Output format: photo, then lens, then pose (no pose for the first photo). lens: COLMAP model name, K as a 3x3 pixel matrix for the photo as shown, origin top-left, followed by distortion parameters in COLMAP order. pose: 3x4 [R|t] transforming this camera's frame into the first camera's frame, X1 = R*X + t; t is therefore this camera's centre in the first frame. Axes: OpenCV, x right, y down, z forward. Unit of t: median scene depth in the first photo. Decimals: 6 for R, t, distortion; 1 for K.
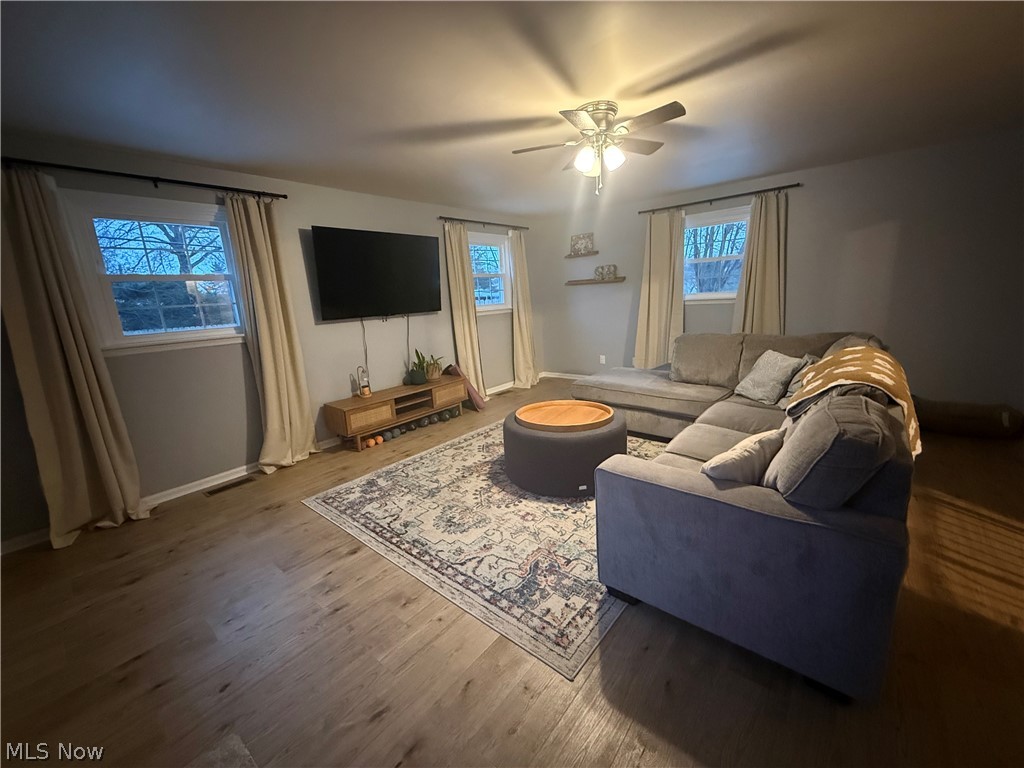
lens RADIAL K [[409.6, 0, 511.0], [0, 409.6, 388.0], [0, 0, 1]] dist [0.000334, -0.000227]
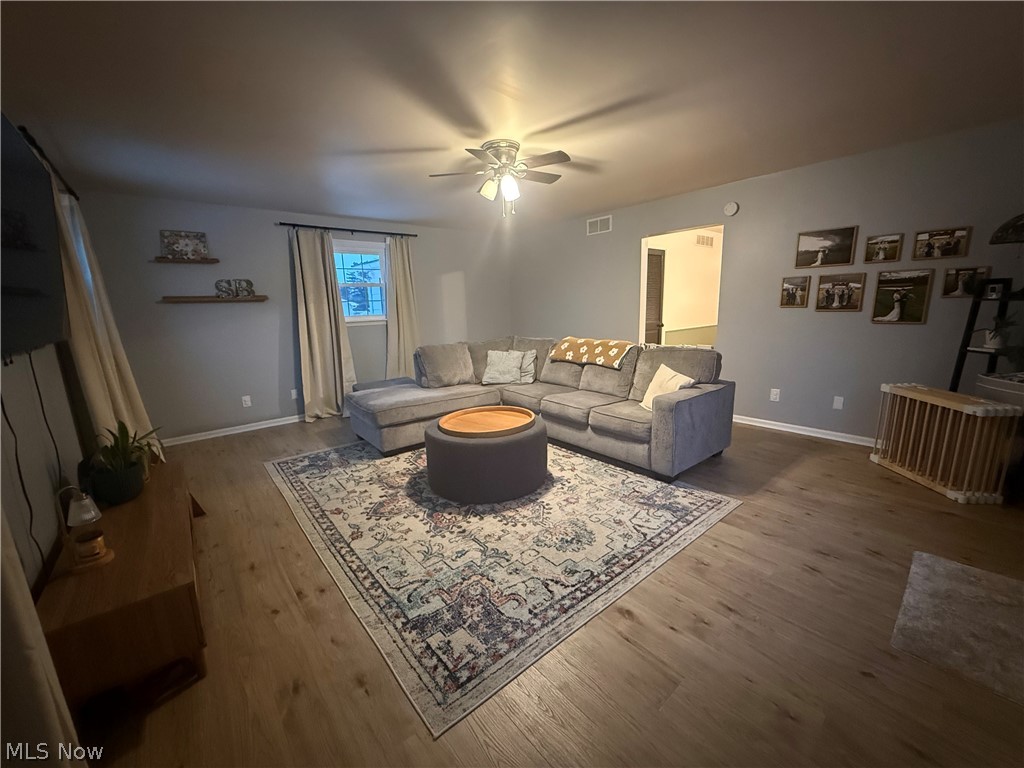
lens RADIAL K [[409.6, 0, 508.6], [0, 409.6, 387.5], [0, 0, 1]] dist [0.000334, -0.000227]
pose [[0.176061, -0.145387, 0.973584, -0.895265], [0.241340, 0.965223, 0.100495, -0.111397], [-0.954336, 0.217272, 0.205026, 0.777893]]
